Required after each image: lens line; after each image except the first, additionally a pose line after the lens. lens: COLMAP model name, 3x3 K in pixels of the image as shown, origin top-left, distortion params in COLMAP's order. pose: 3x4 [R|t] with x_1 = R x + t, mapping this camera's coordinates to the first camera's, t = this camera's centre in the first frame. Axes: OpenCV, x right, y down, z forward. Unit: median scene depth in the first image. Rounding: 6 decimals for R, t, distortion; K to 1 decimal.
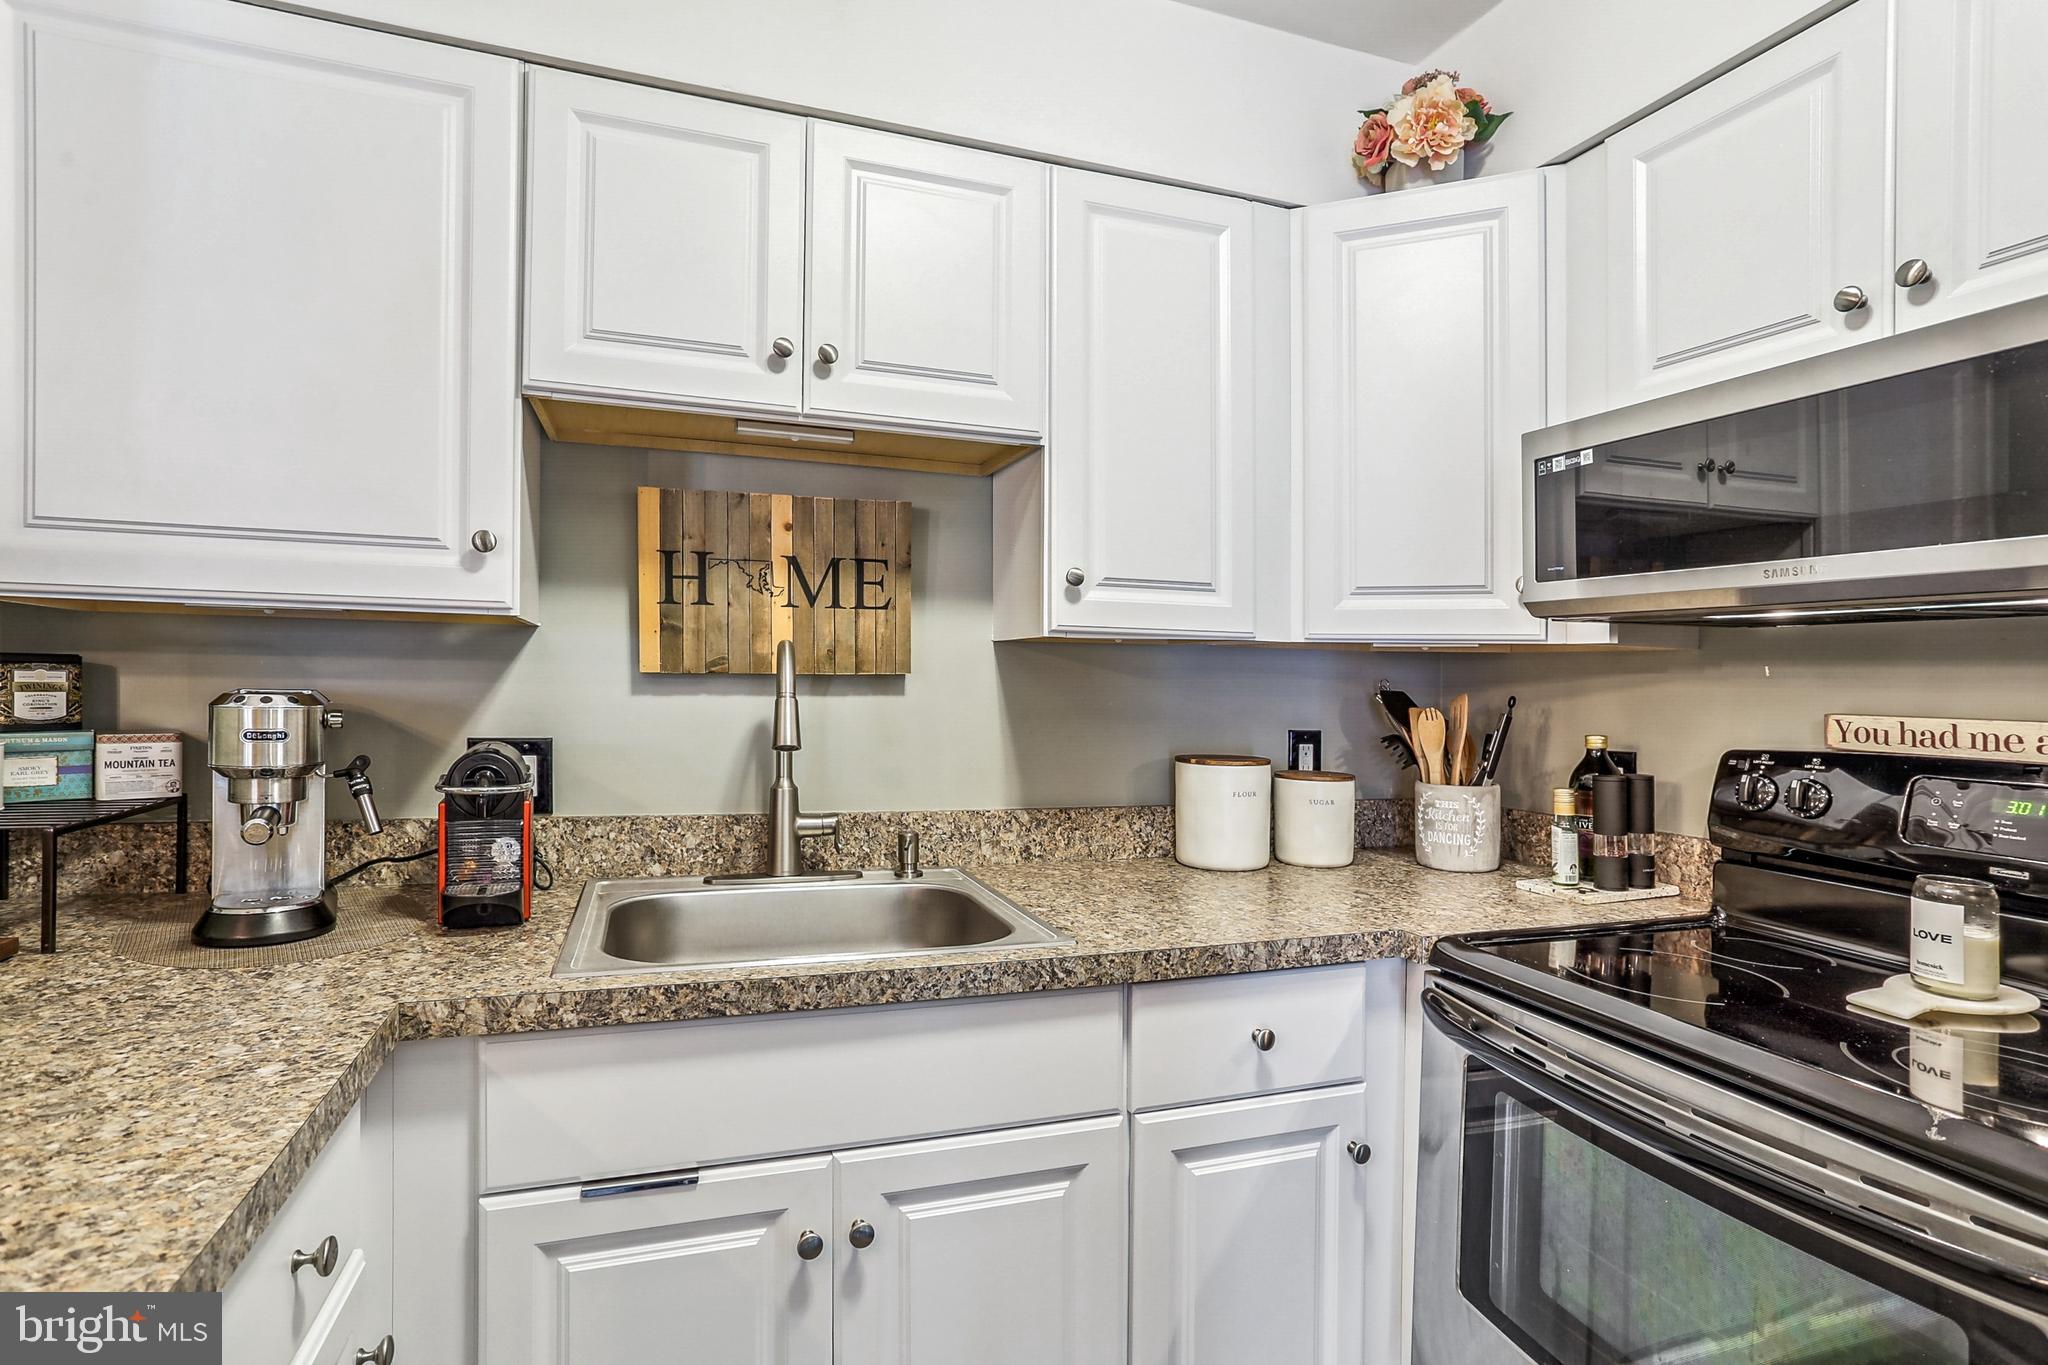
lens RADIAL K [[1017.5, 0, 1025.7], [0, 1017.5, 709.3], [0, 0, 1]] dist [-0.052336, 0.022912]
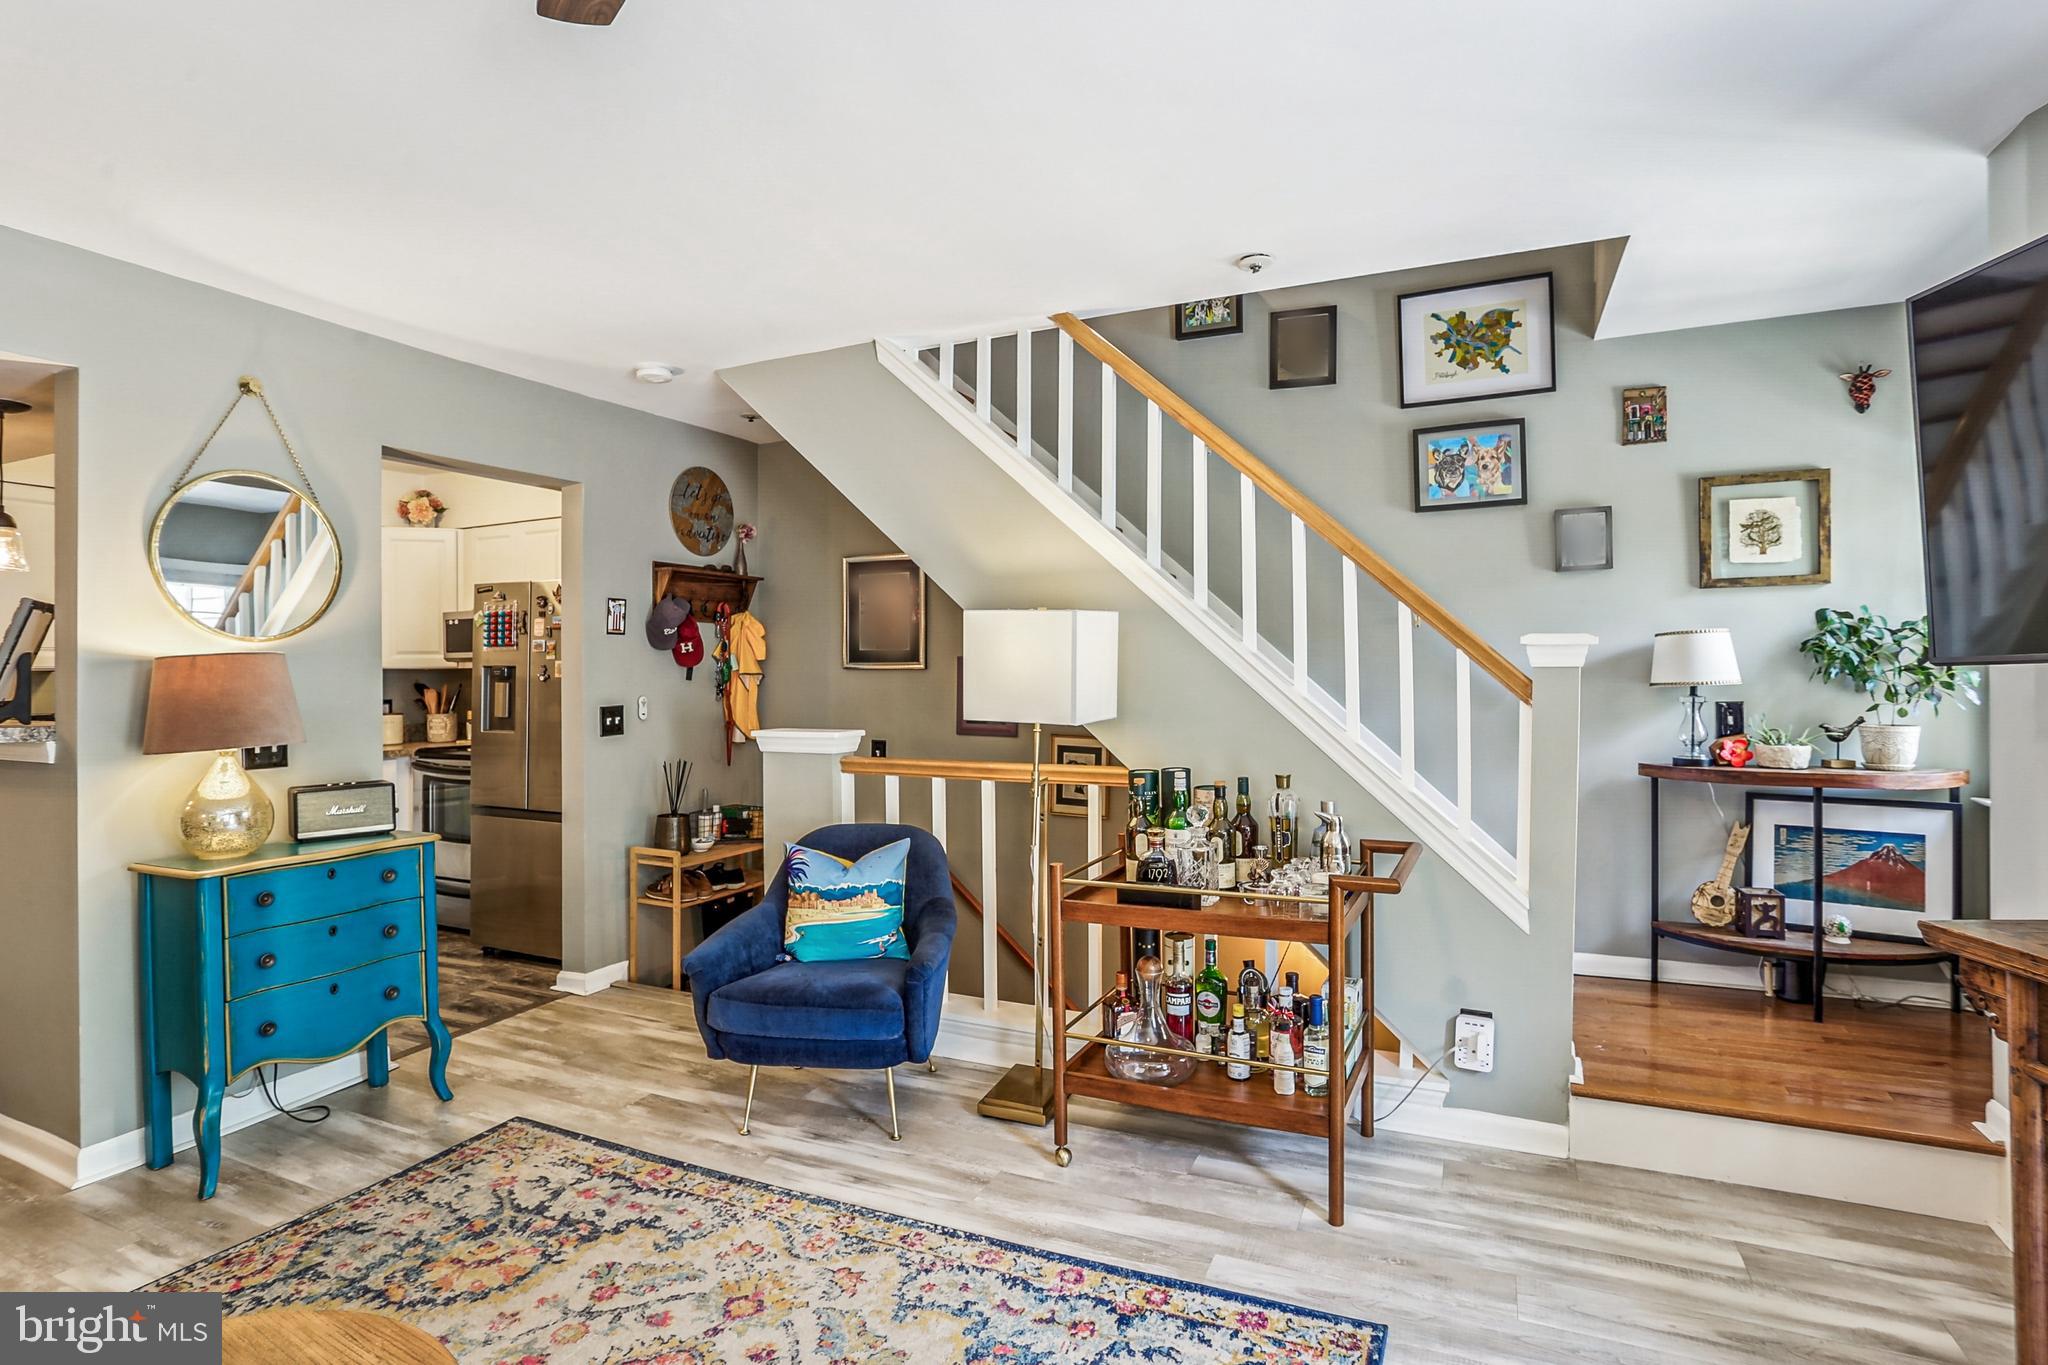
lens RADIAL K [[1017.5, 0, 1031.8], [0, 1017.5, 669.2], [0, 0, 1]] dist [-0.052336, 0.022912]
pose [[0.700032, -0.025823, 0.713644, -0.583139], [0.047685, 0.998806, -0.010634, 0.073102], [-0.712518, 0.041474, 0.700428, -2.960228]]
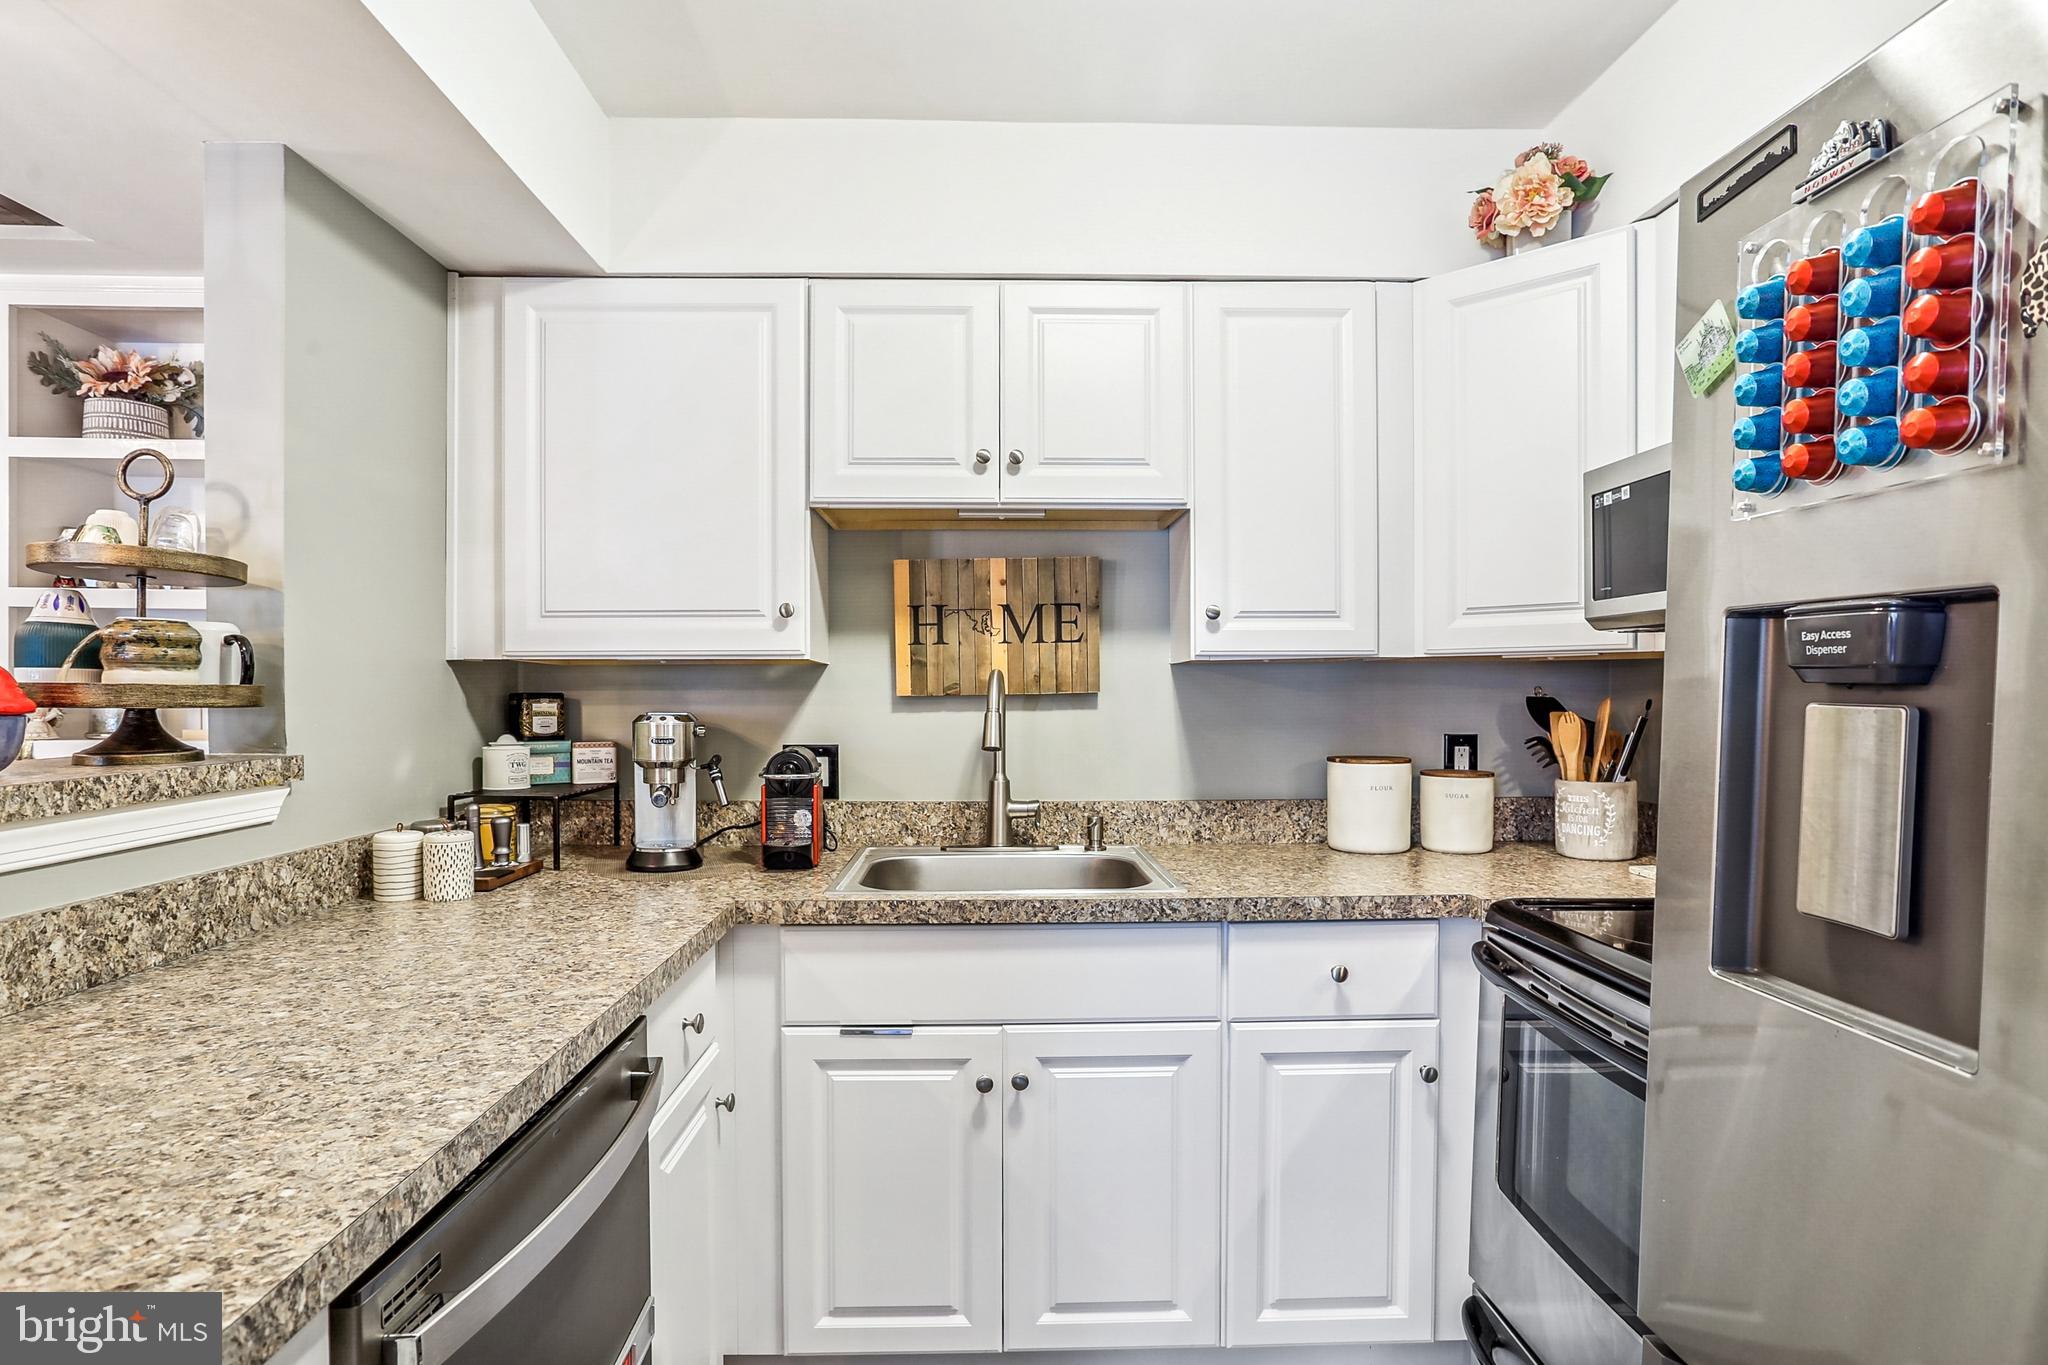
lens RADIAL K [[1017.5, 0, 1022.4], [0, 1017.5, 724.5], [0, 0, 1]] dist [-0.052336, 0.022912]
pose [[0.953258, -0.014985, -0.301785, 0.216129], [0.014130, 0.999888, -0.005015, 0.012659], [0.301826, 0.000516, 0.953363, -0.292251]]
